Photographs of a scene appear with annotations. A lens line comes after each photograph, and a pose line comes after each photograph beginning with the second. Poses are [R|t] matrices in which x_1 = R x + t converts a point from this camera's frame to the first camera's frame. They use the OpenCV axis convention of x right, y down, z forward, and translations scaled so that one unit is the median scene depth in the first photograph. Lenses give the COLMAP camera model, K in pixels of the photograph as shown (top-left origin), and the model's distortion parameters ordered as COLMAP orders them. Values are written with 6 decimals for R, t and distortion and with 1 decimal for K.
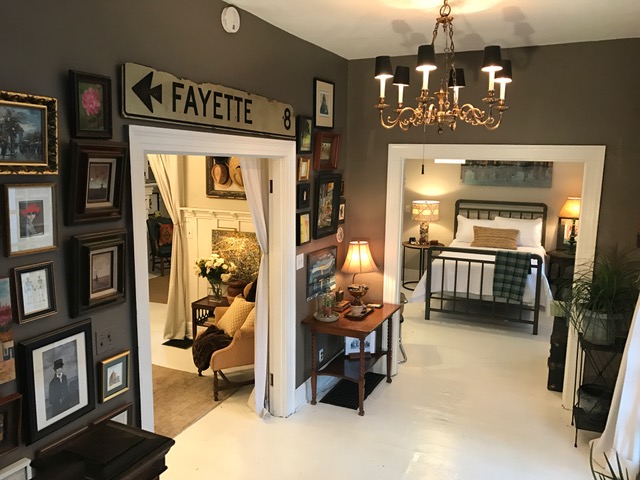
lens RADIAL K [[557.6, 0, 320.0], [0, 557.6, 240.0], [0, 0, 1]] dist [0.004875, 0.004018]
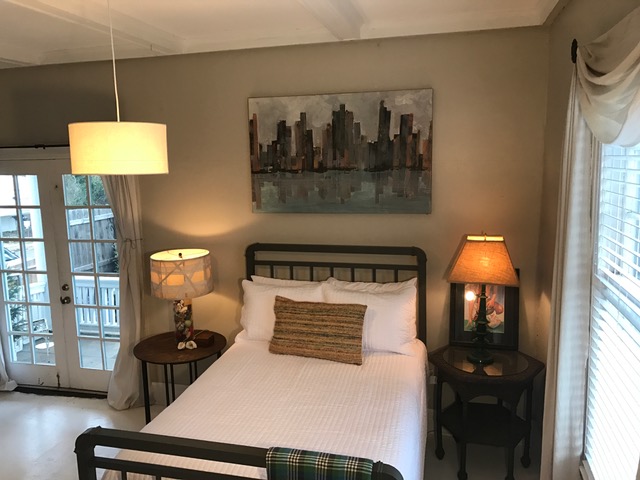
lens RADIAL K [[523.3, 0, 317.1], [0, 523.3, 234.0], [0, 0, 1]] dist [0.073289, -0.136671]
pose [[0.990570, -0.061745, 0.122308, 0.552716], [0.061414, 0.998091, 0.006480, -0.178342], [-0.122474, 0.001092, 0.992471, 1.200219]]
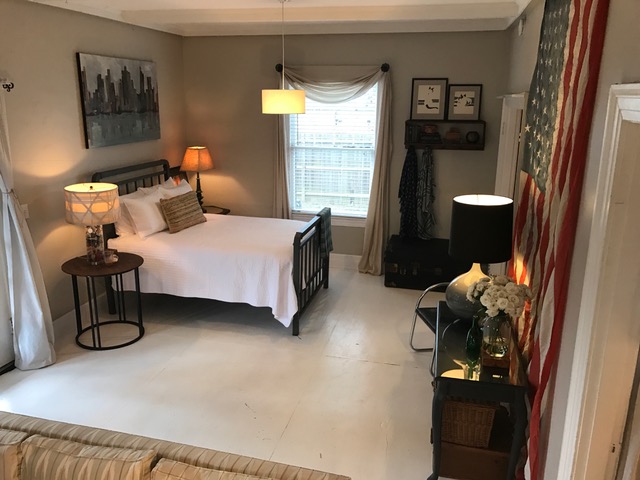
lens RADIAL K [[523.3, 0, 317.1], [0, 523.3, 234.0], [0, 0, 1]] dist [0.073289, -0.136671]
pose [[-0.166357, -0.264906, 0.949816, -0.768421], [0.141791, 0.946801, 0.288899, -0.313299], [-0.975818, 0.182736, -0.119945, 1.879739]]
